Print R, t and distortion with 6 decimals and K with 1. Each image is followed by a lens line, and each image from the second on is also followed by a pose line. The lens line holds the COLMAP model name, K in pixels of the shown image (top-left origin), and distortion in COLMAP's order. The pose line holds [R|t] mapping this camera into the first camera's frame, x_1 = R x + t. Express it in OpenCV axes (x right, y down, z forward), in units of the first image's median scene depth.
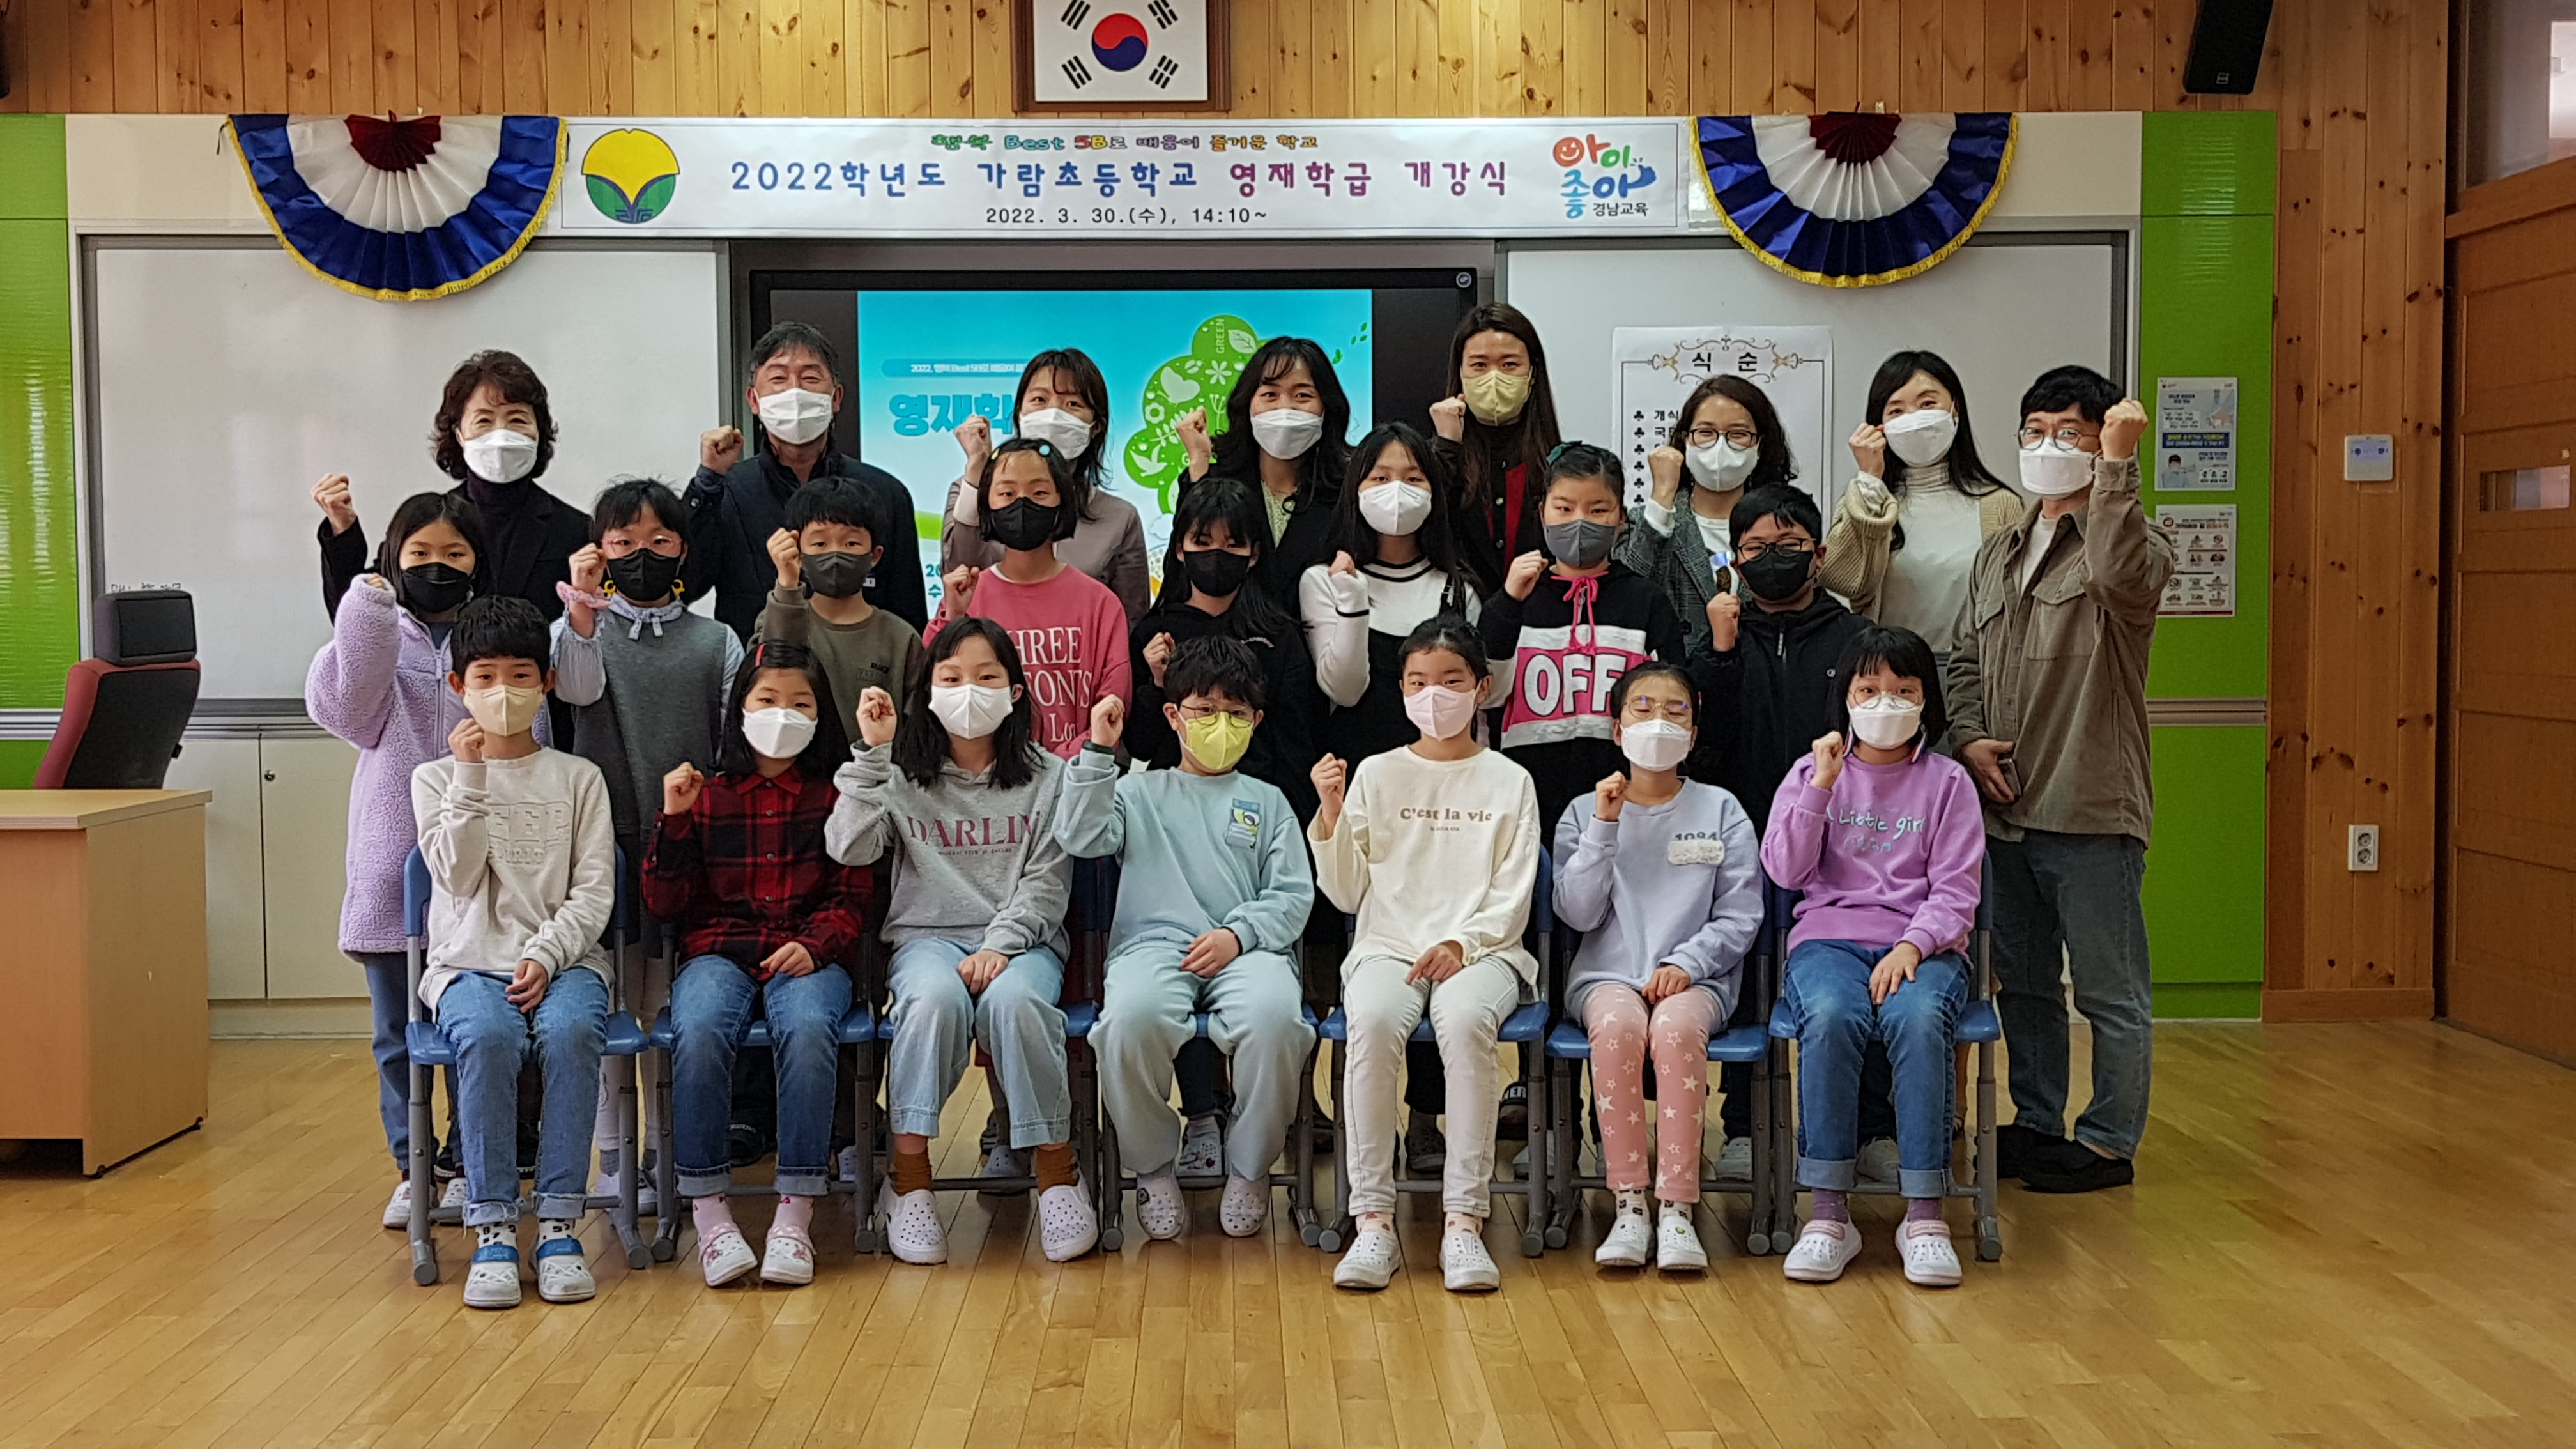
lens RADIAL K [[2861.4, 0, 1276.1], [0, 2861.4, 734.7], [0, 0, 1]] dist [0.081632, 0.000000]
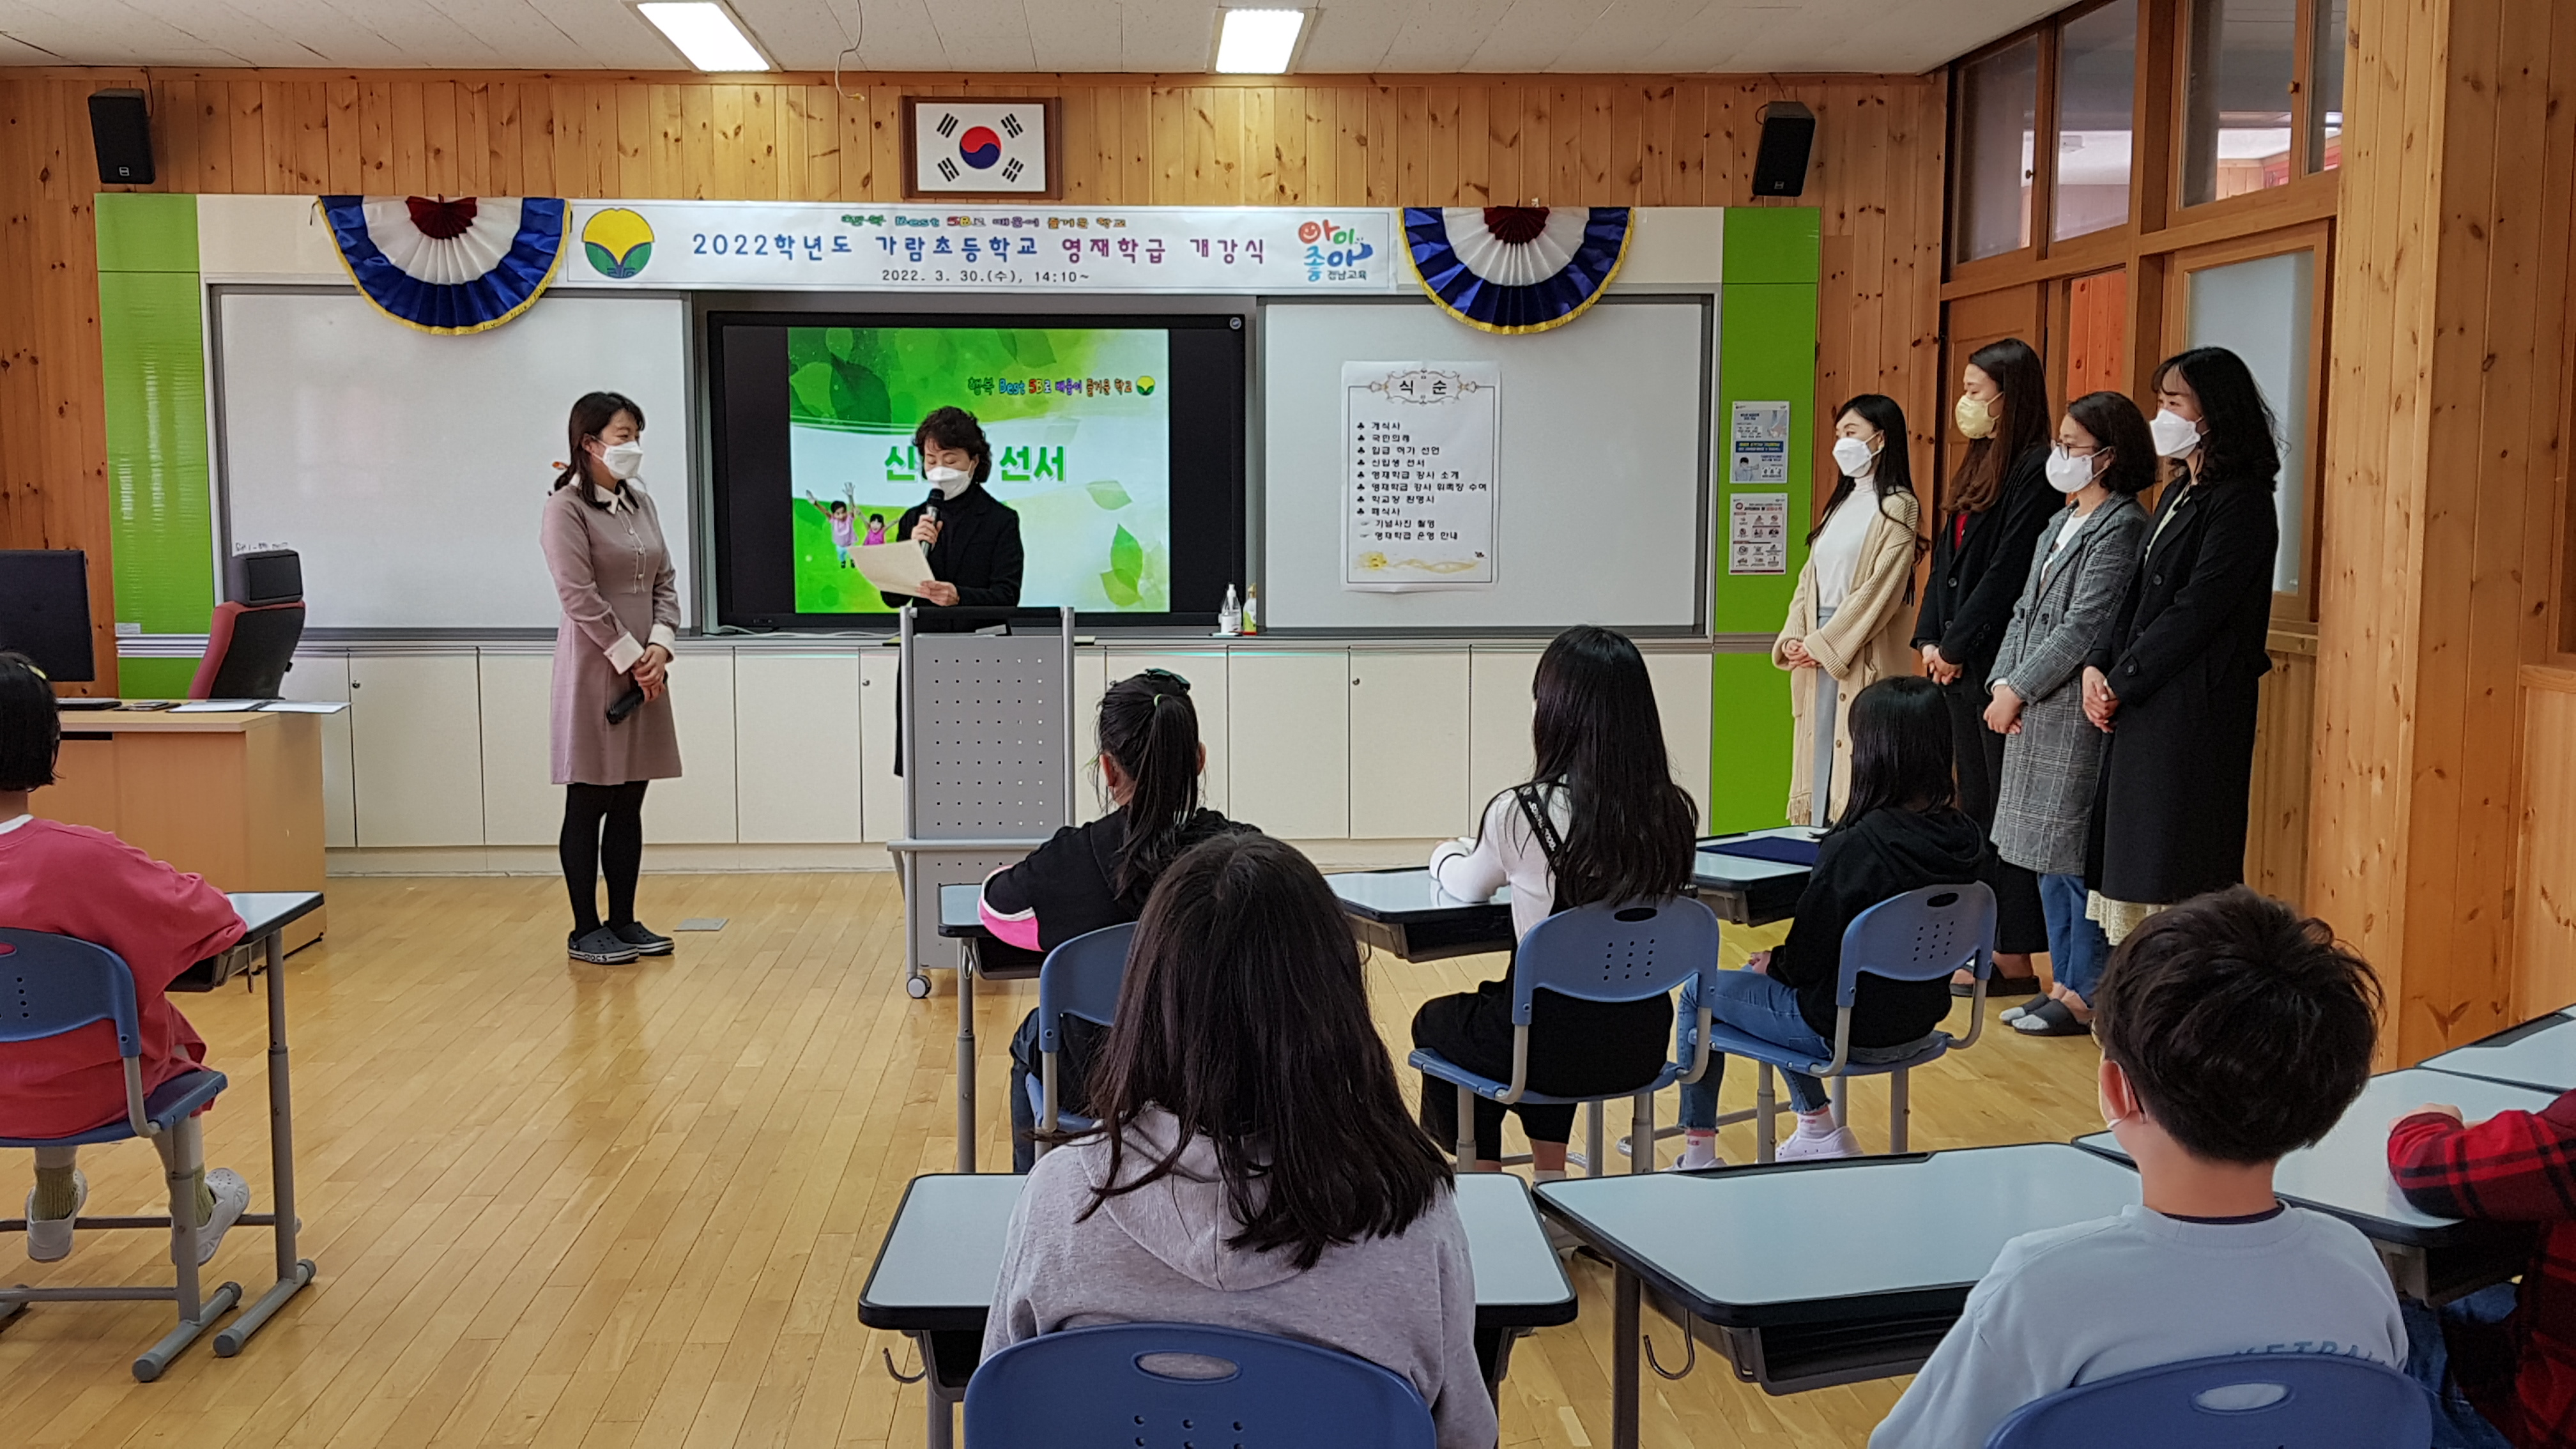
lens RADIAL K [[2861.4, 0, 1301.3], [0, 2861.4, 730.7], [0, 0, 1]] dist [0.081632, 0.000000]
pose [[0.999603, 0.001690, 0.028121, 0.059573], [-0.003291, 0.998369, 0.056994, -0.043486], [-0.027979, -0.057064, 0.997978, -0.375691]]
